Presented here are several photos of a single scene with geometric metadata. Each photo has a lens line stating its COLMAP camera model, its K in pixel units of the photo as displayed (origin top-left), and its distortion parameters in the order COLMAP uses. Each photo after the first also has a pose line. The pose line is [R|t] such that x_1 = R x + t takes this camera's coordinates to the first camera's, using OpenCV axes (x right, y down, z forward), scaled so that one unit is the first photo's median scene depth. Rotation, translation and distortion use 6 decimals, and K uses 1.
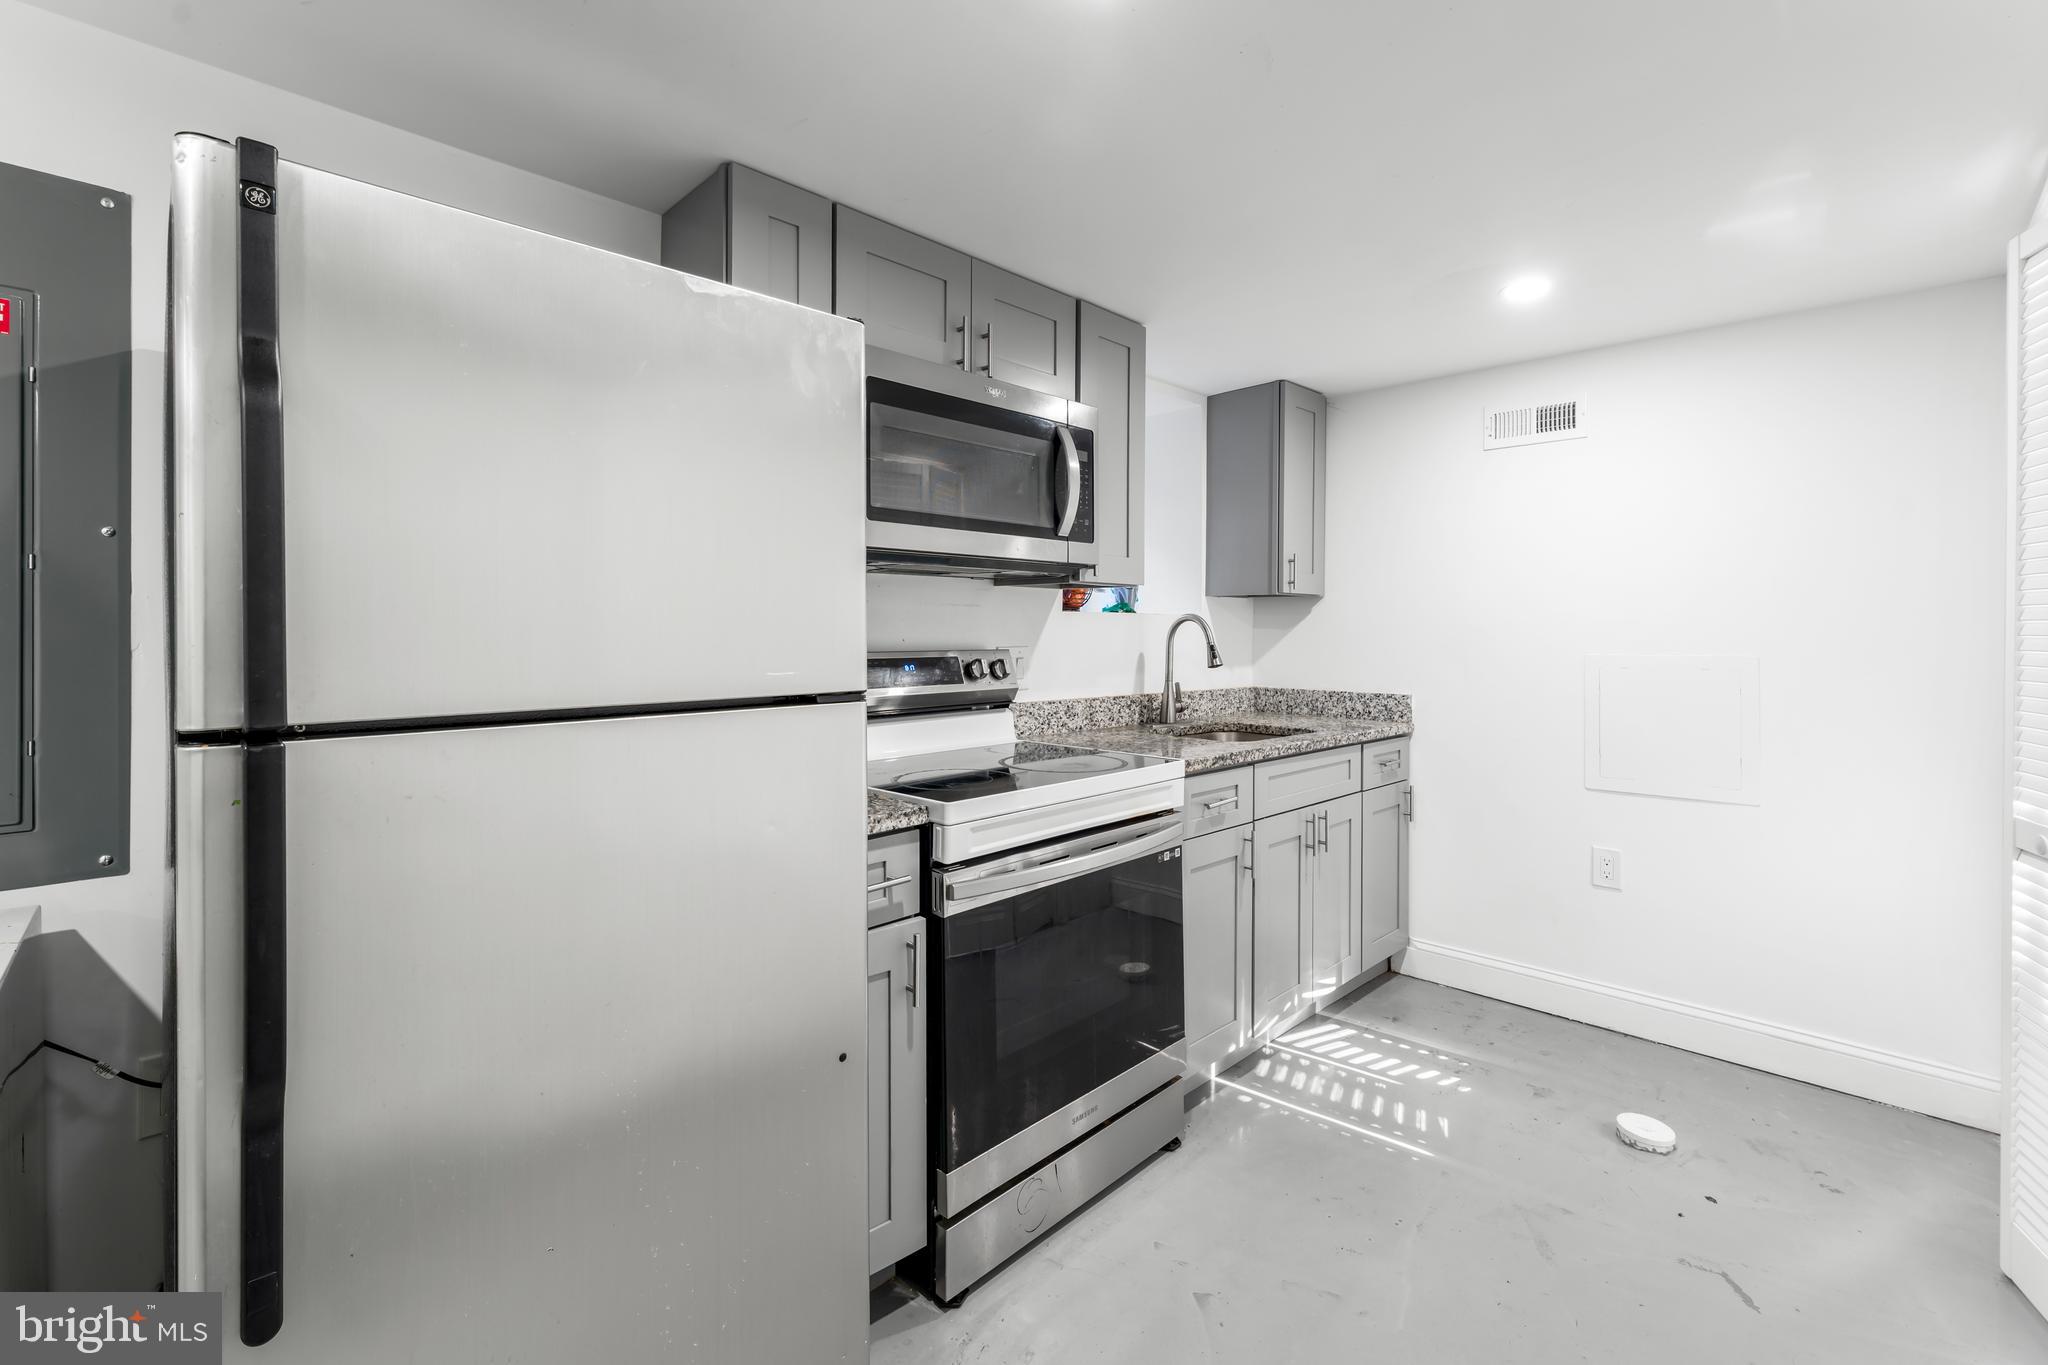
lens RADIAL K [[882.6, 0, 1031.9], [0, 882.6, 626.0], [0, 0, 1]] dist [-0.000168, -0.000001]
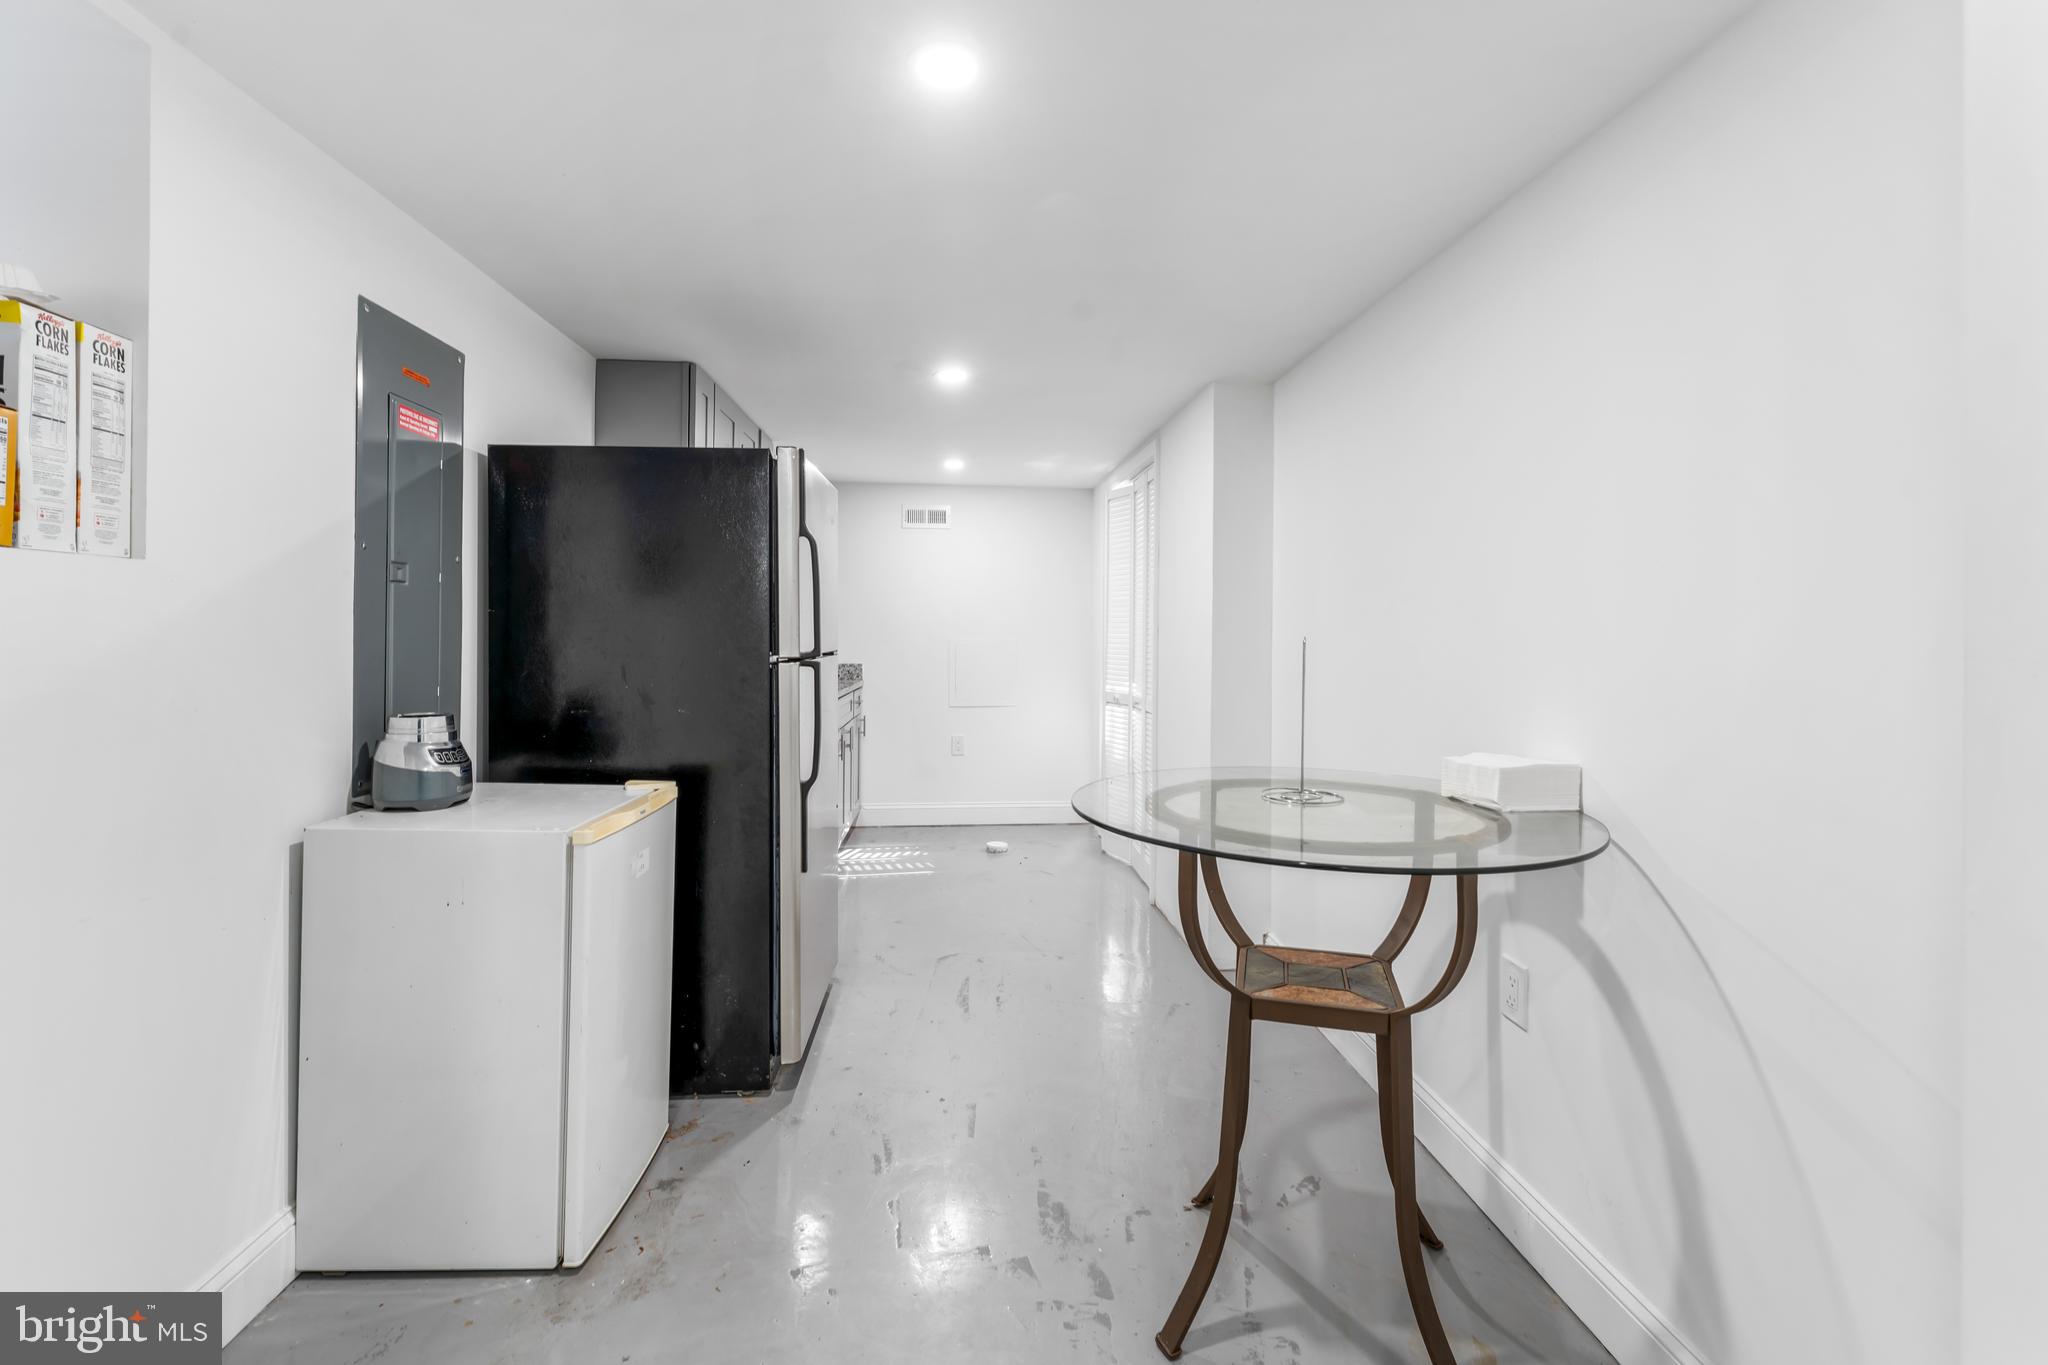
lens RADIAL K [[882.6, 0, 1031.9], [0, 882.6, 626.0], [0, 0, 1]] dist [-0.000168, -0.000001]
pose [[0.640367, 0.002057, 0.768066, -0.772464], [-0.005819, 0.999981, 0.002174, -0.001932], [-0.768047, -0.005862, 0.640367, -0.406814]]
